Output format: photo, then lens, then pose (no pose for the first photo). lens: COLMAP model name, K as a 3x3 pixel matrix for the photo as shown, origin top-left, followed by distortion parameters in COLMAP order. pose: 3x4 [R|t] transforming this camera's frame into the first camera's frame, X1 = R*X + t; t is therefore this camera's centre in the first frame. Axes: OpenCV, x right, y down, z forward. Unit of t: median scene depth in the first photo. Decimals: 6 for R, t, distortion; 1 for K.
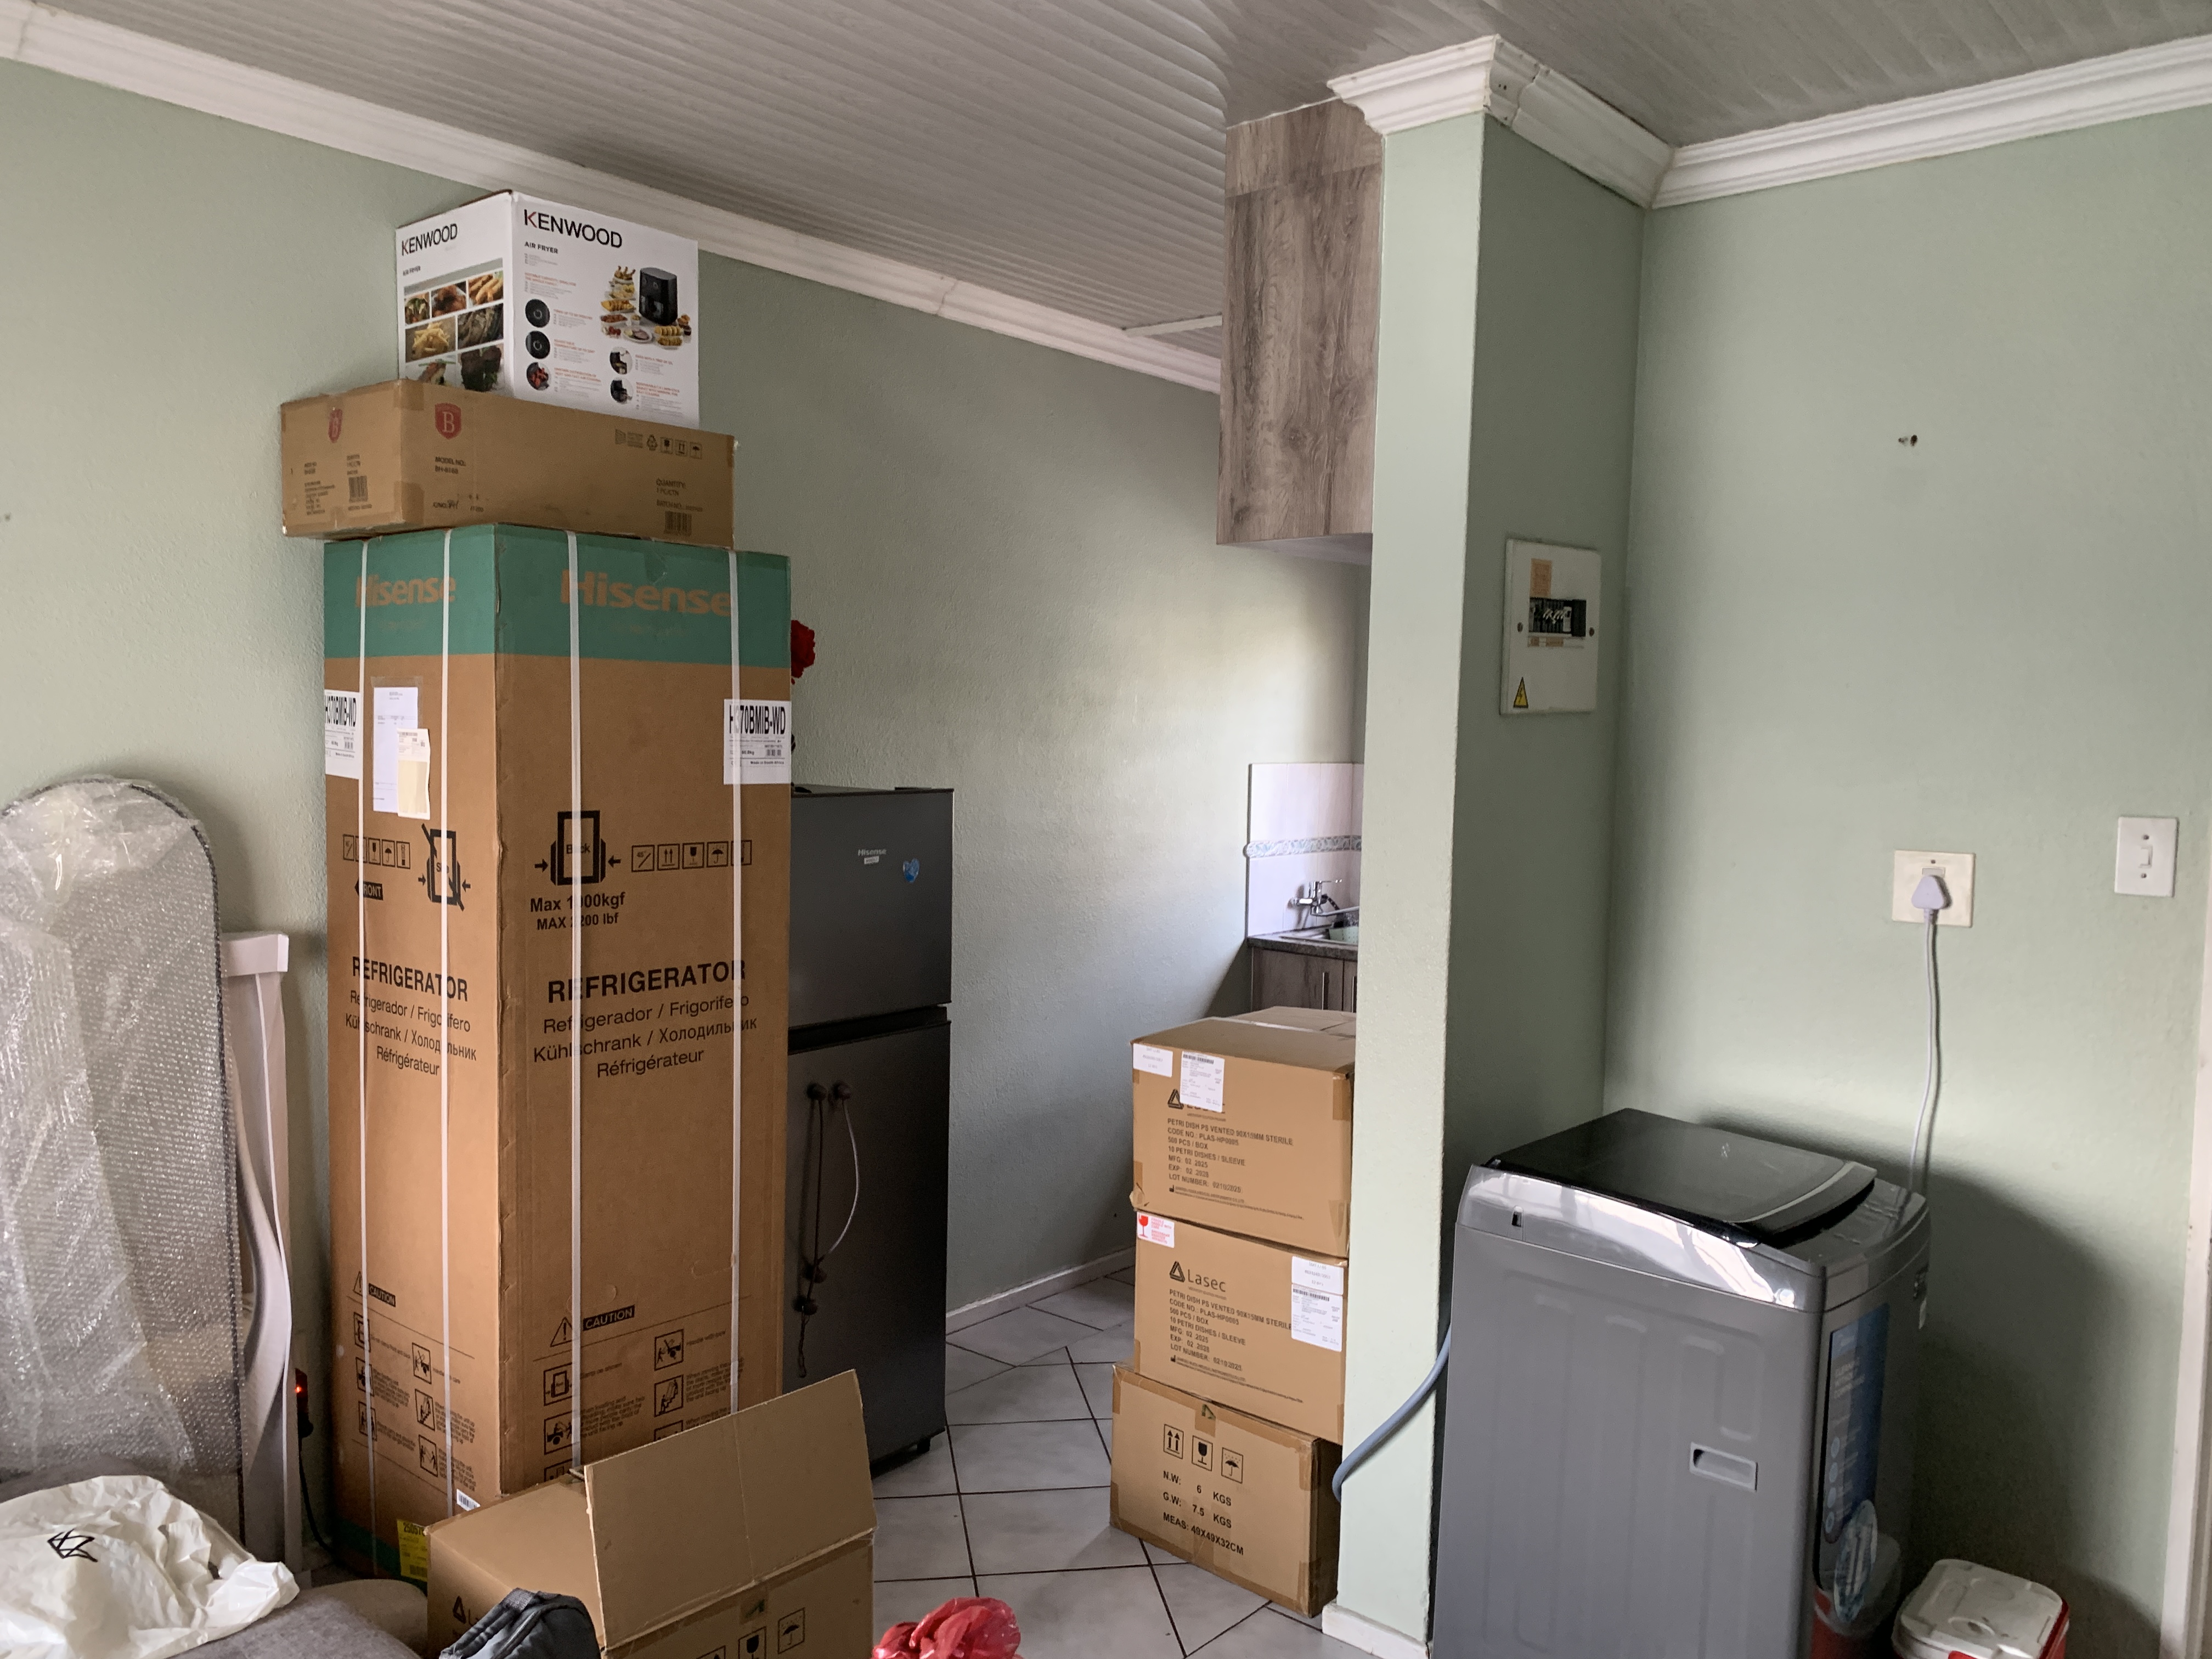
lens RADIAL K [[1588.5, 0, 1160.6], [0, 1588.5, 843.1], [0, 0, 1]] dist [0.043637, -0.048648]
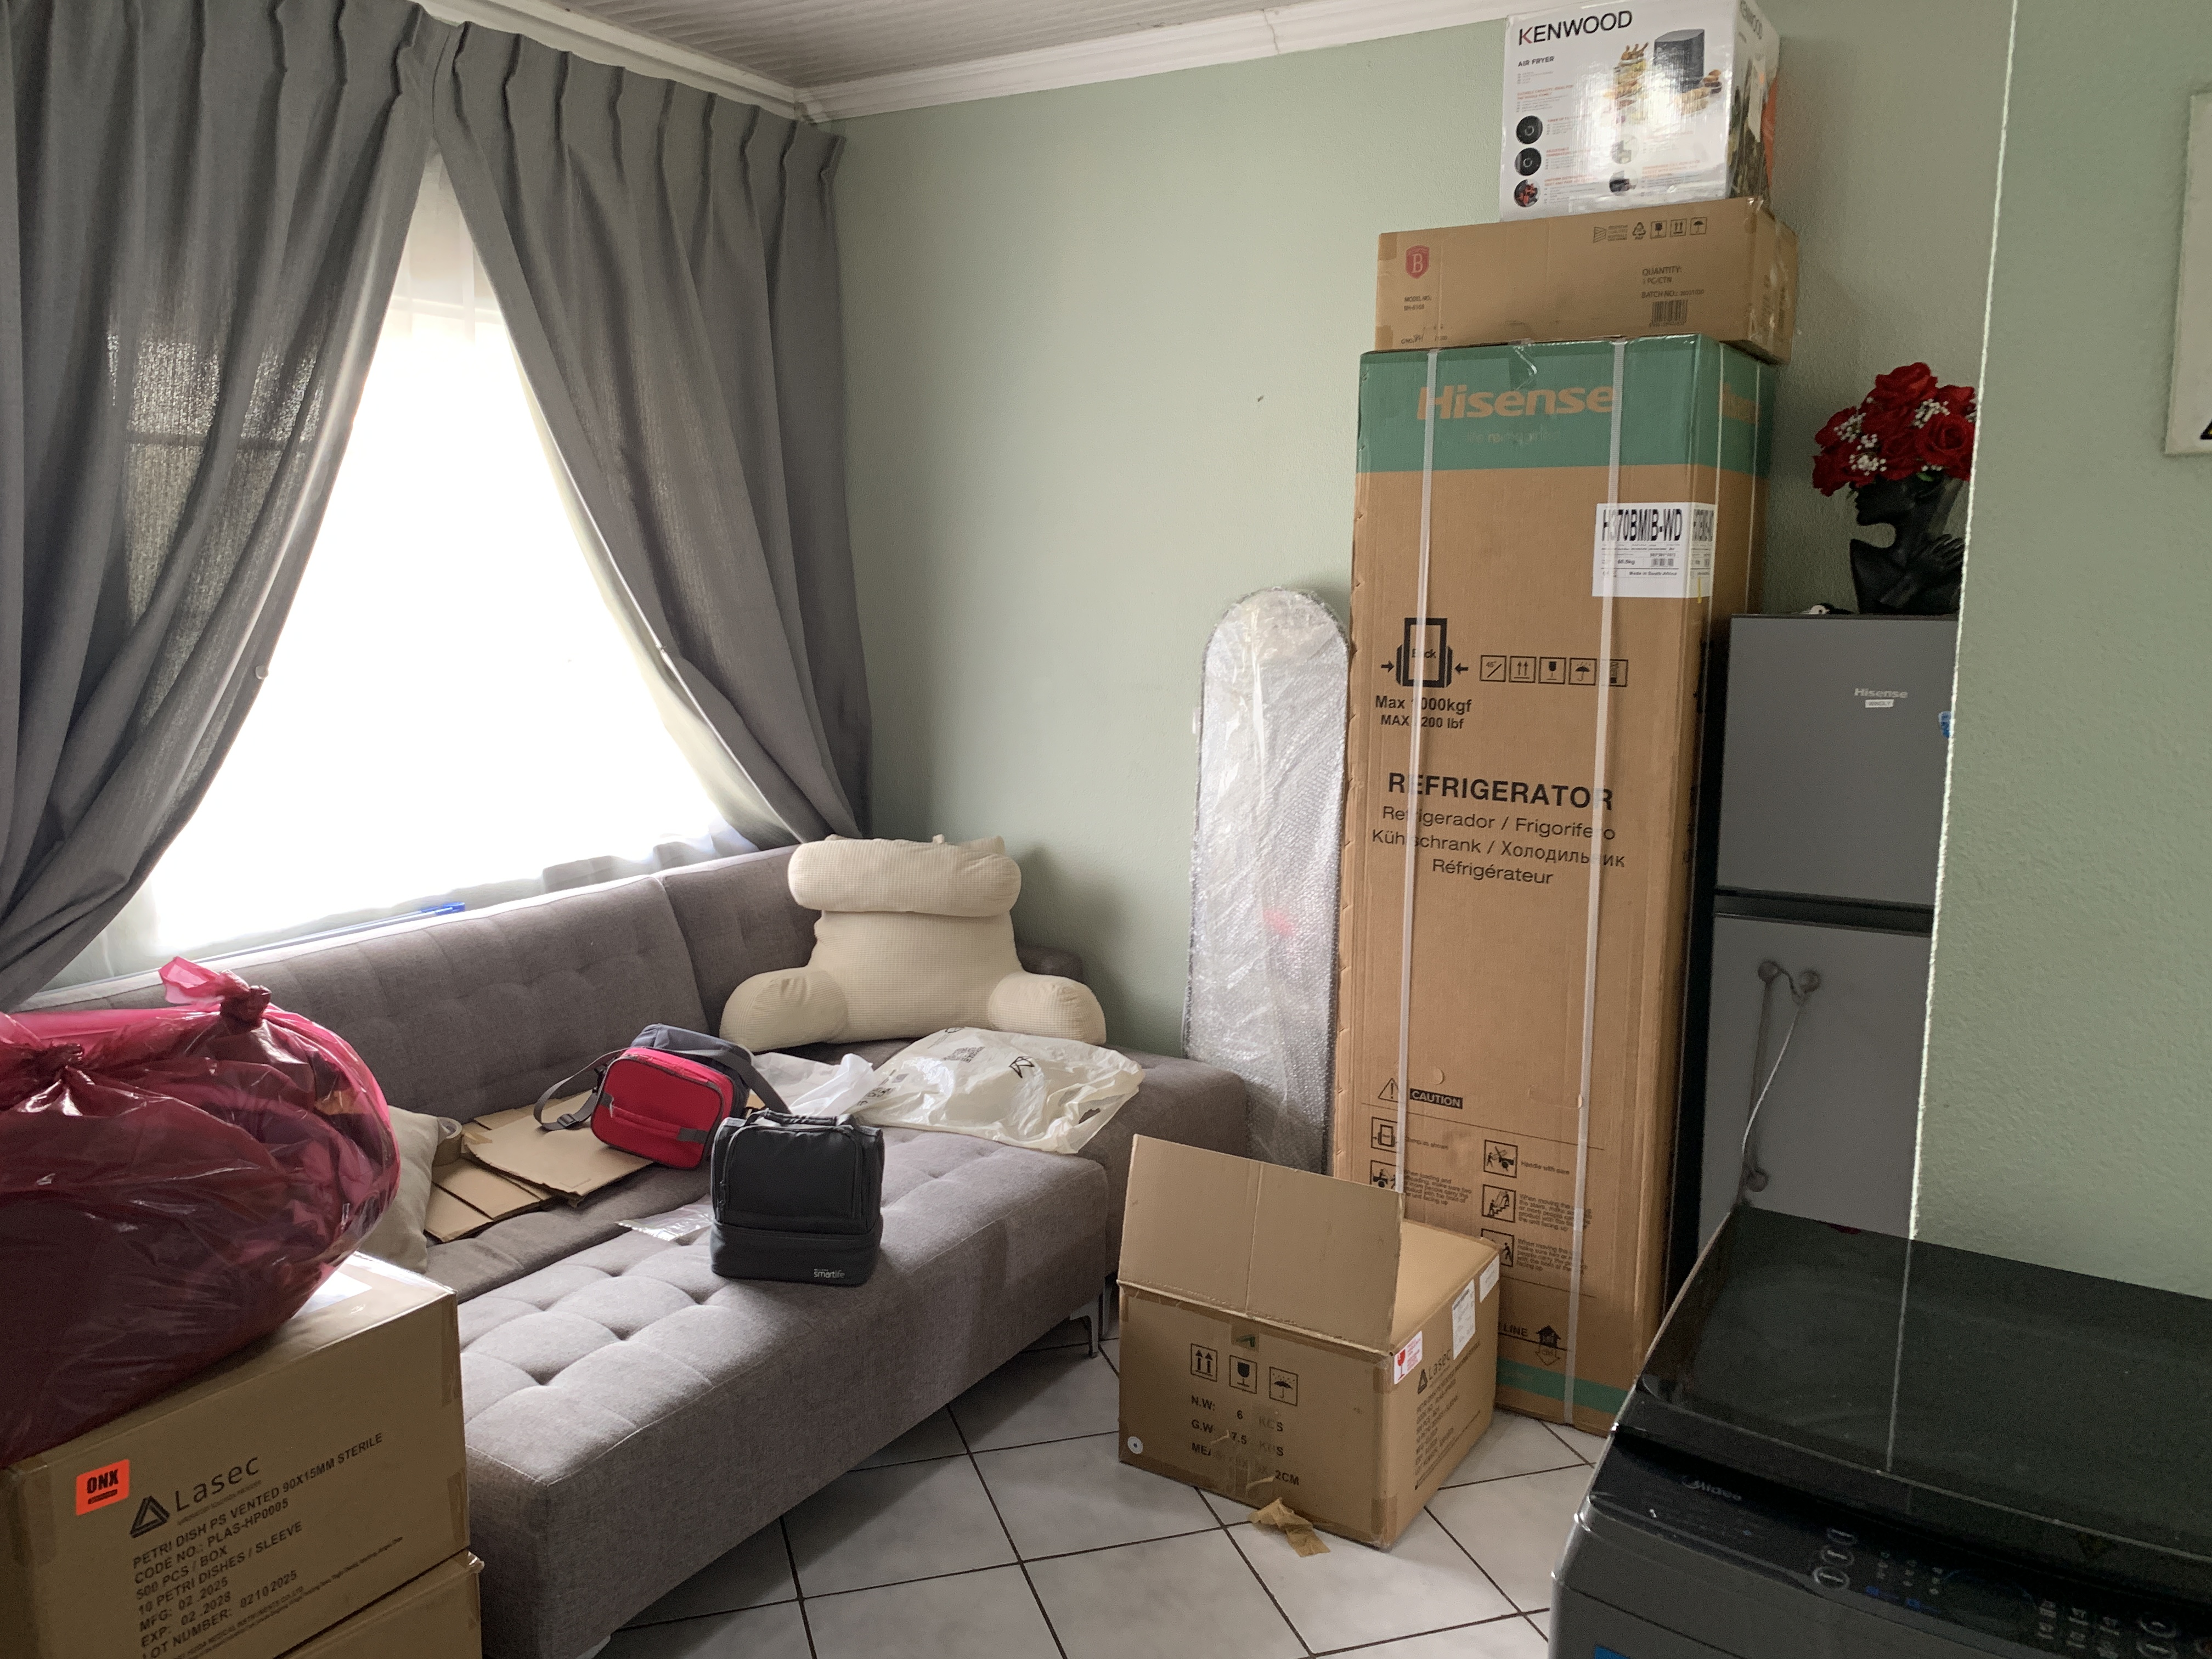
lens RADIAL K [[1662.9, 0, 1118.1], [0, 1662.9, 826.3], [0, 0, 1]] dist [0.063394, -0.116887]
pose [[0.176246, 0.134537, -0.975109, 0.676182], [-0.072389, 0.989705, 0.123466, -0.004835], [0.981681, 0.048827, 0.184171, 0.577173]]
